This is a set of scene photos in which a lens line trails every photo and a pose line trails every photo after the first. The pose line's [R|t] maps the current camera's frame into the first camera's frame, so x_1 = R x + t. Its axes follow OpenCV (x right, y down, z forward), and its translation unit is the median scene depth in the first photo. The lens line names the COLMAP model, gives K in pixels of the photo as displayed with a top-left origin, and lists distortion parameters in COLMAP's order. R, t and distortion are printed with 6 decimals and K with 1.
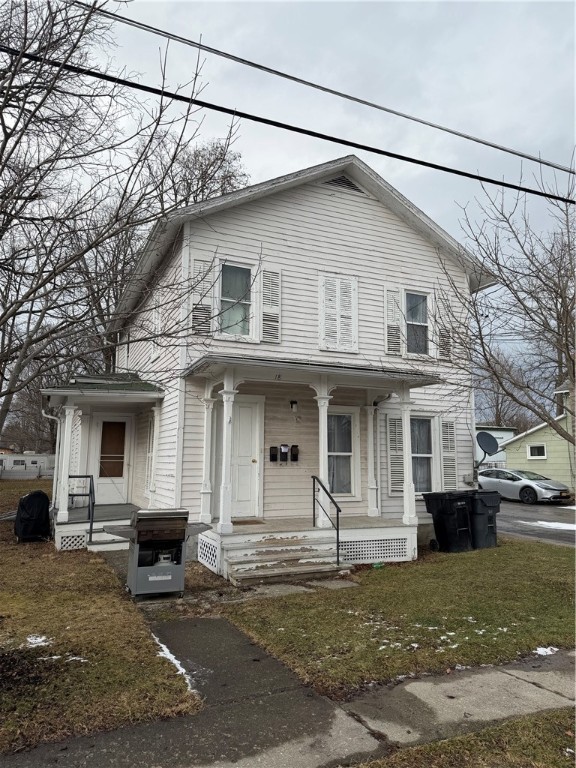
lens RADIAL K [[540.3, 0, 287.9], [0, 540.3, 385.1], [0, 0, 1]] dist [0.030112, -0.005798]
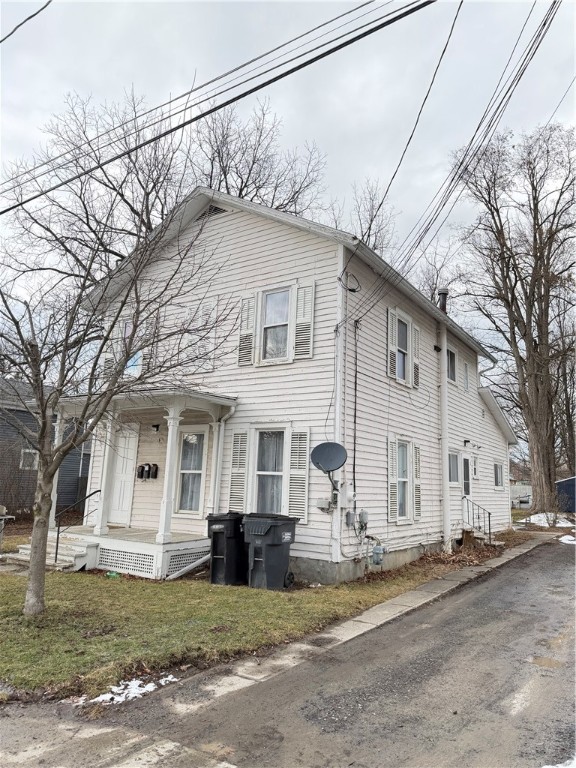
lens RADIAL K [[540.3, 0, 289.2], [0, 540.3, 381.3], [0, 0, 1]] dist [0.030112, -0.005798]
pose [[0.560565, -0.144694, -0.815371, 1.080689], [0.091260, 0.989414, -0.112838, 0.091002], [0.823066, -0.011158, 0.567836, 0.574452]]
